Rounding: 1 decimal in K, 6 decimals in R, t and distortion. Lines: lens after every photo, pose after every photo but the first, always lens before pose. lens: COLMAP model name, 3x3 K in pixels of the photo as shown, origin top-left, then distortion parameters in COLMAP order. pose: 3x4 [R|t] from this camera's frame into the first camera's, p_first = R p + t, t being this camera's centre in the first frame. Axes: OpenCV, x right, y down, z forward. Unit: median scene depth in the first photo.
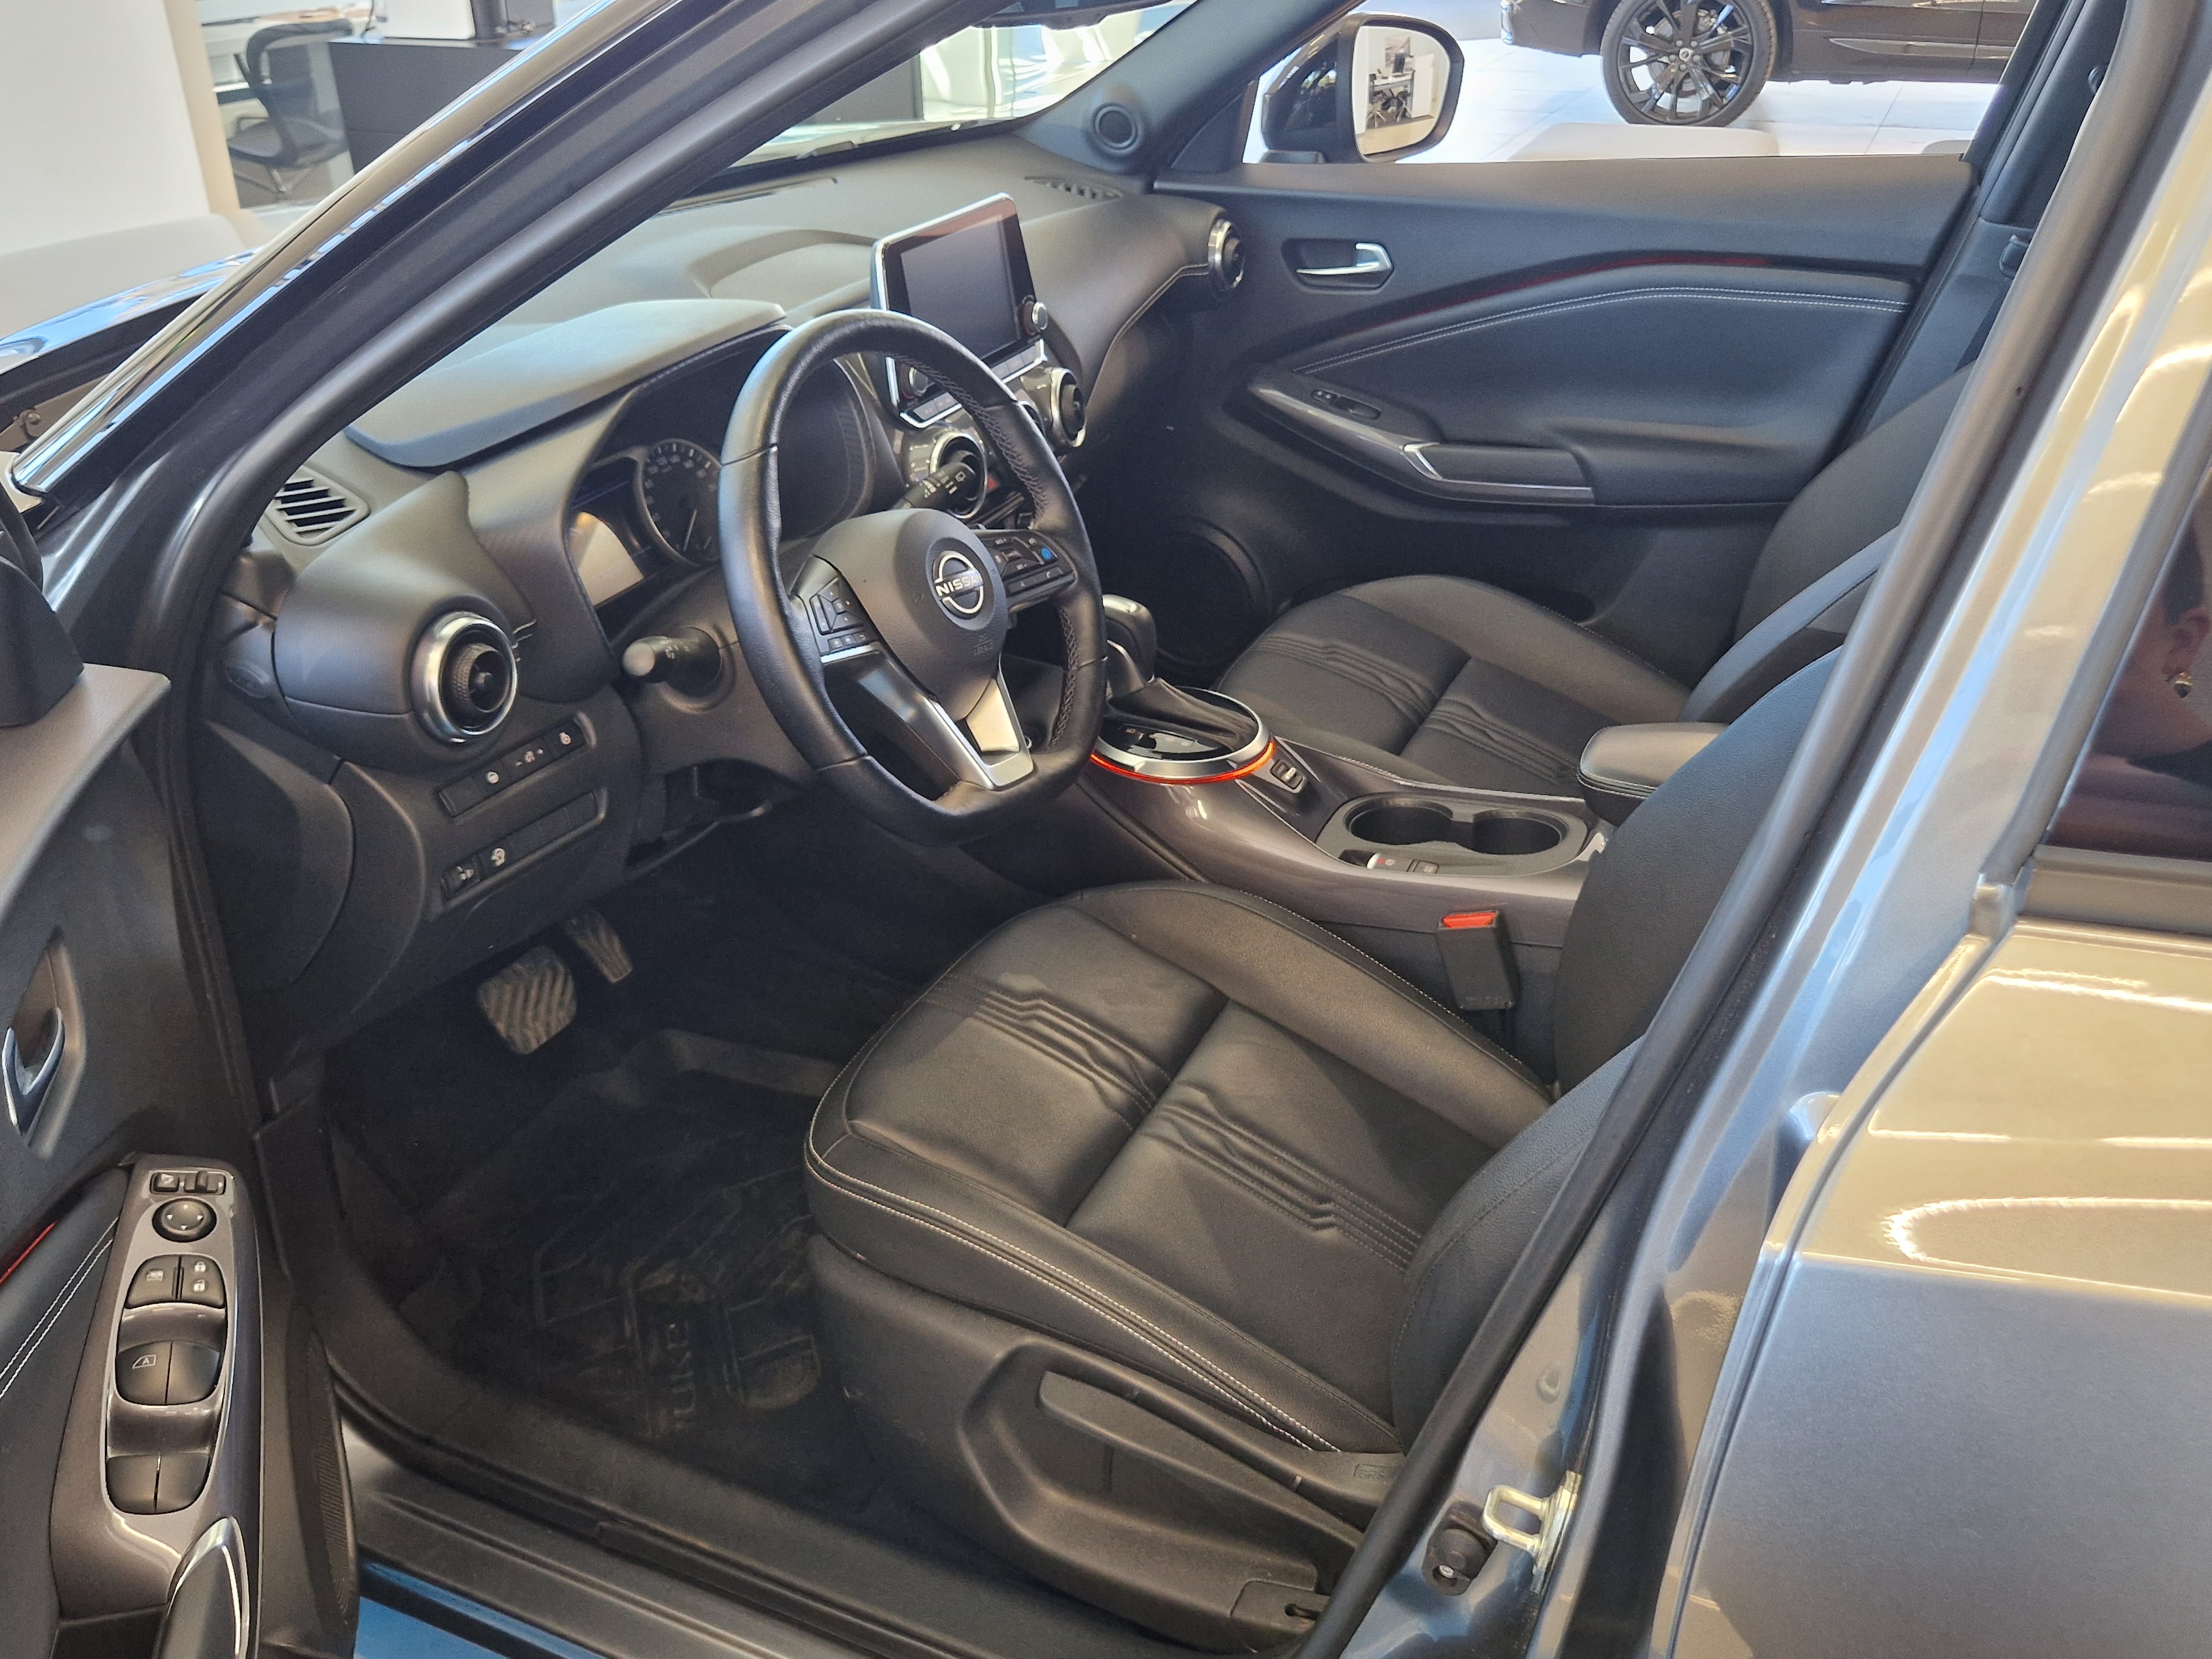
lens RADIAL K [[1958.7, 0, 1107.0], [0, 1958.7, 822.2], [0, 0, 1]] dist [0.039465, -0.021615]
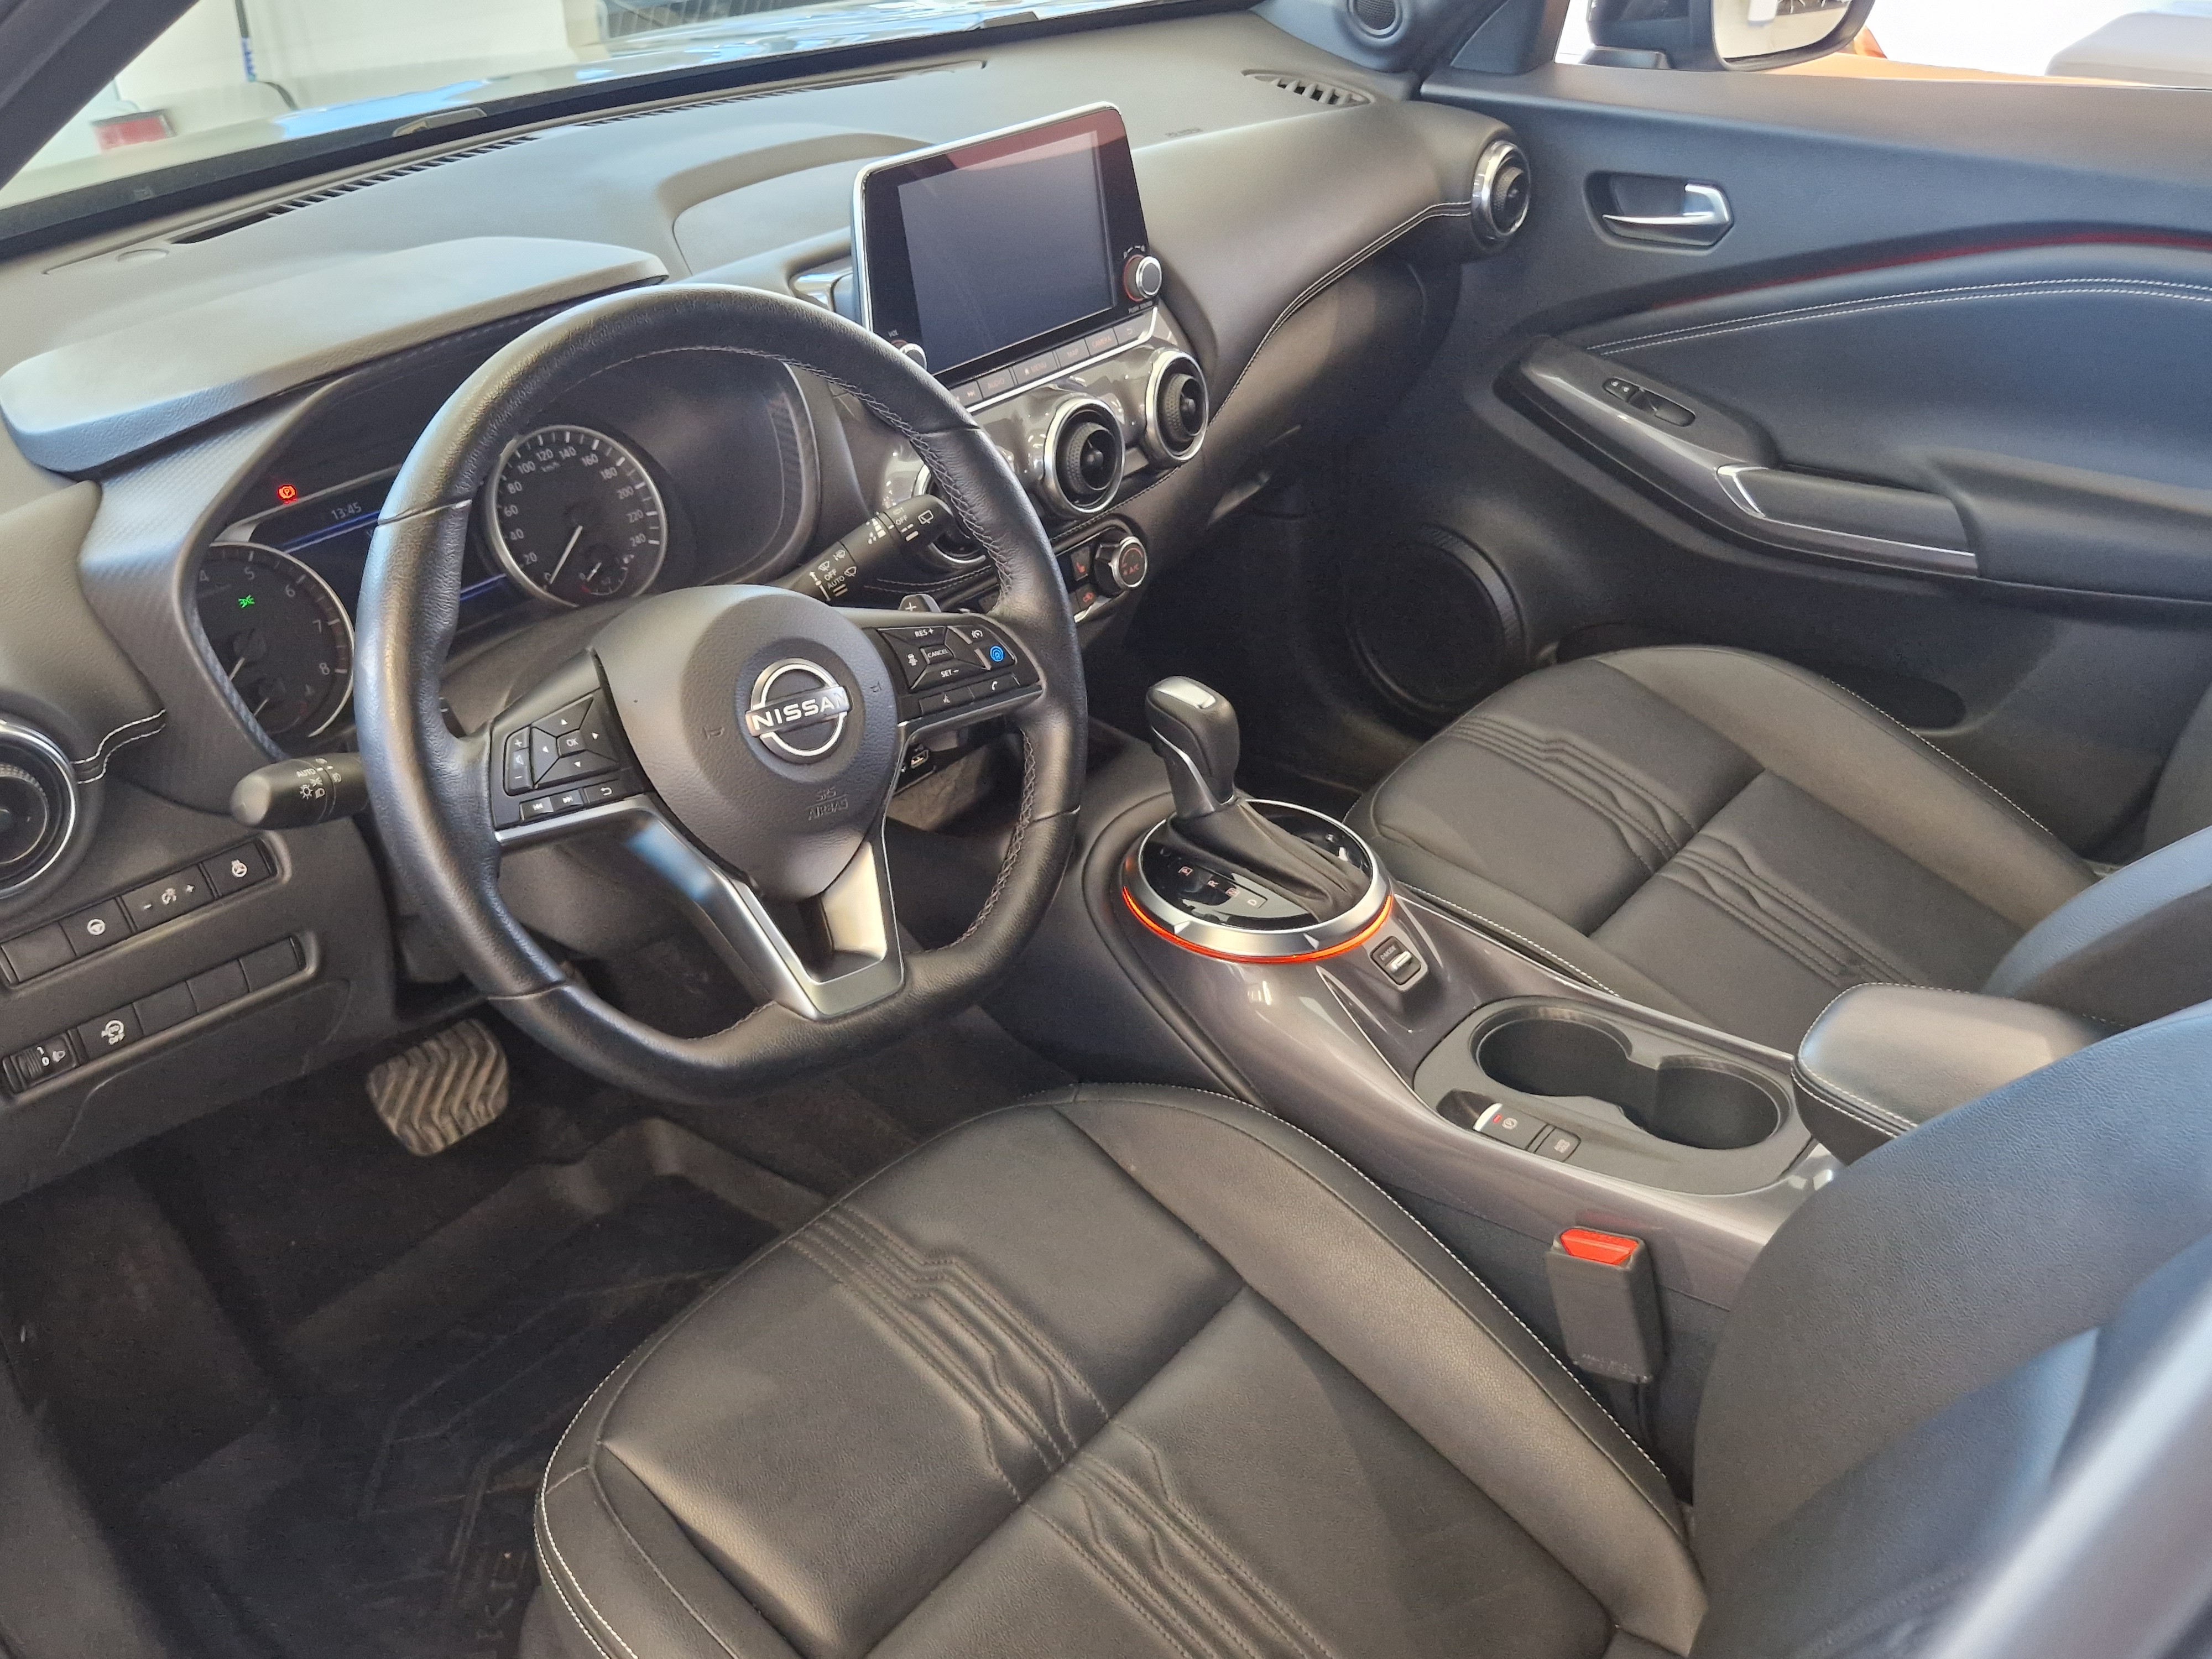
lens RADIAL K [[1958.7, 0, 1107.7], [0, 1958.7, 839.6], [0, 0, 1]] dist [0.039465, -0.021615]
pose [[0.968758, 0.130205, -0.211078, 0.131159], [-0.115583, 0.990051, 0.080245, -0.109493], [0.219426, -0.053341, 0.974170, 0.284639]]
